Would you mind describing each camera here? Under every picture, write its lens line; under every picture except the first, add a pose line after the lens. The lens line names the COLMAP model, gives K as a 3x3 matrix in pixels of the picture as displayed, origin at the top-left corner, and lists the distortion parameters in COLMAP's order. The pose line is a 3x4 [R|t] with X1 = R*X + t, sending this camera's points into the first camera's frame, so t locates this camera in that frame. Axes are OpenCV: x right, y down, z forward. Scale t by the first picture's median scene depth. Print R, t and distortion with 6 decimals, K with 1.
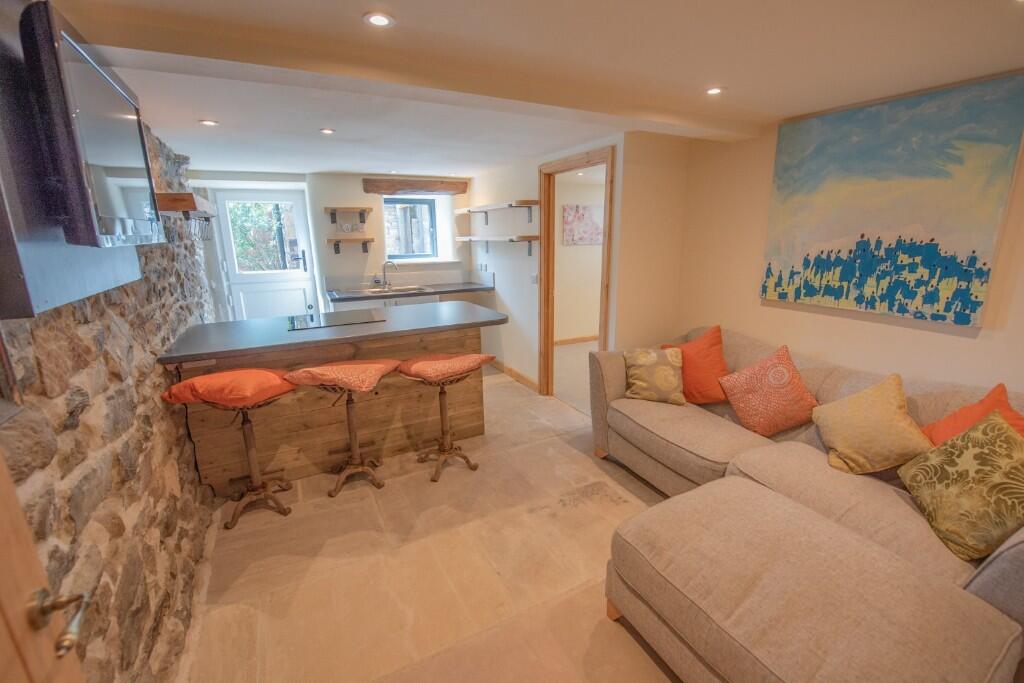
lens RADIAL K [[406.0, 0, 509.6], [0, 406.0, 341.3], [0, 0, 1]] dist [-0.017129, -0.002522]
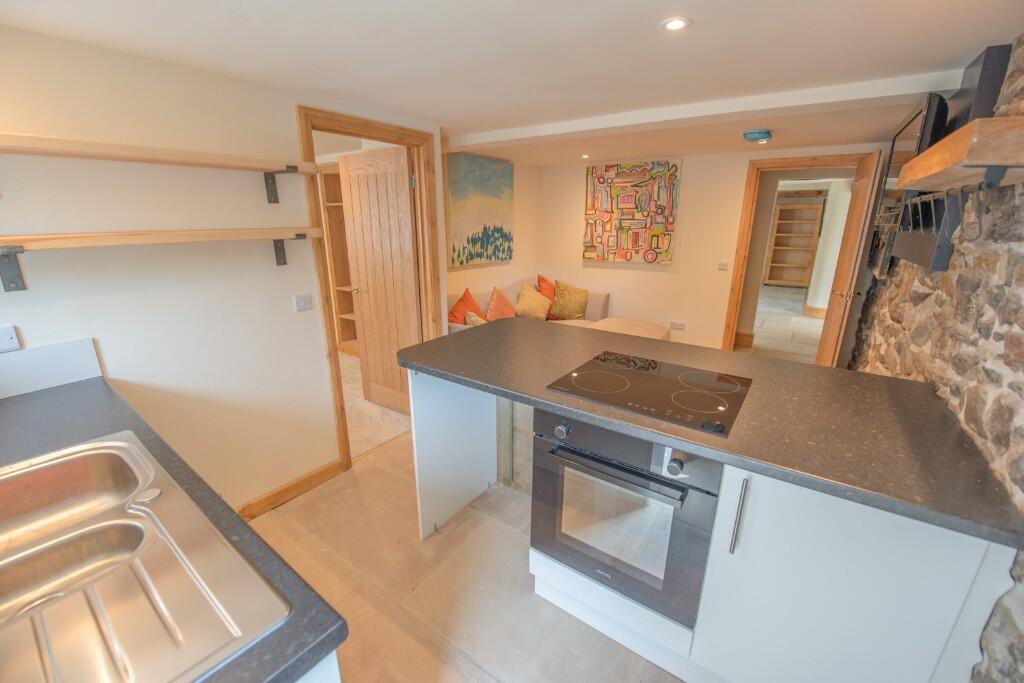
lens RADIAL K [[406.0, 0, 509.6], [0, 406.0, 341.3], [0, 0, 1]] dist [-0.017129, -0.002522]
pose [[-0.424437, -0.249015, 0.870543, -1.038894], [0.233417, 0.898853, 0.370916, -0.451449], [-0.874854, 0.360630, -0.323383, 1.714705]]
